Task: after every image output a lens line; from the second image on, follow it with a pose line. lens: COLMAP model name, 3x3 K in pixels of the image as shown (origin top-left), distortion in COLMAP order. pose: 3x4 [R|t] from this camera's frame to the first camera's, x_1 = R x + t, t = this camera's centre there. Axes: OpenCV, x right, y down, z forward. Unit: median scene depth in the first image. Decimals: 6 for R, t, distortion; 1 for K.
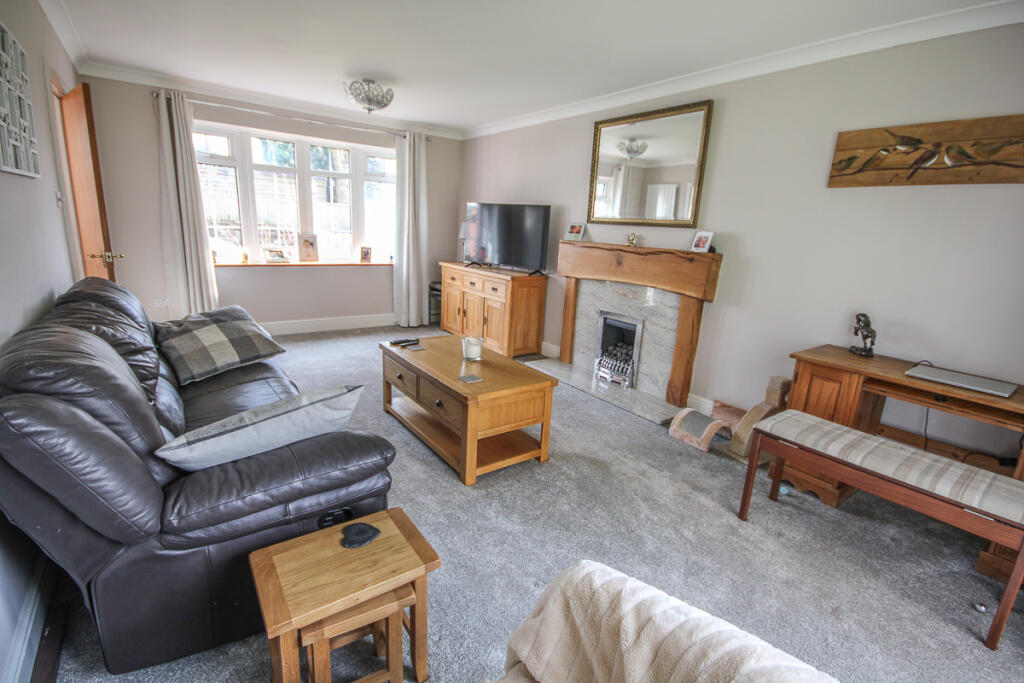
lens RADIAL K [[470.4, 0, 511.7], [0, 470.4, 340.3], [0, 0, 1]] dist [-0.014131, -0.000527]
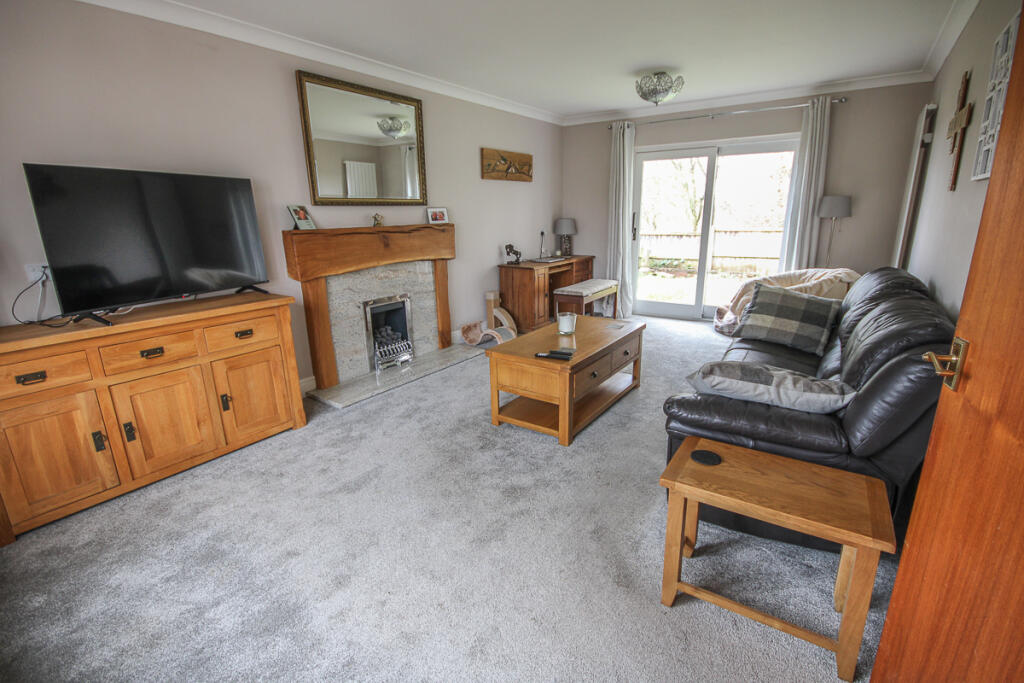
lens RADIAL K [[470.4, 0, 512.9], [0, 470.4, 338.4], [0, 0, 1]] dist [-0.014131, -0.000527]
pose [[-0.336489, -0.288004, 0.896565, -0.802298], [0.223611, 0.900415, 0.373164, -0.300599], [-0.914753, 0.326047, -0.238579, 1.081330]]
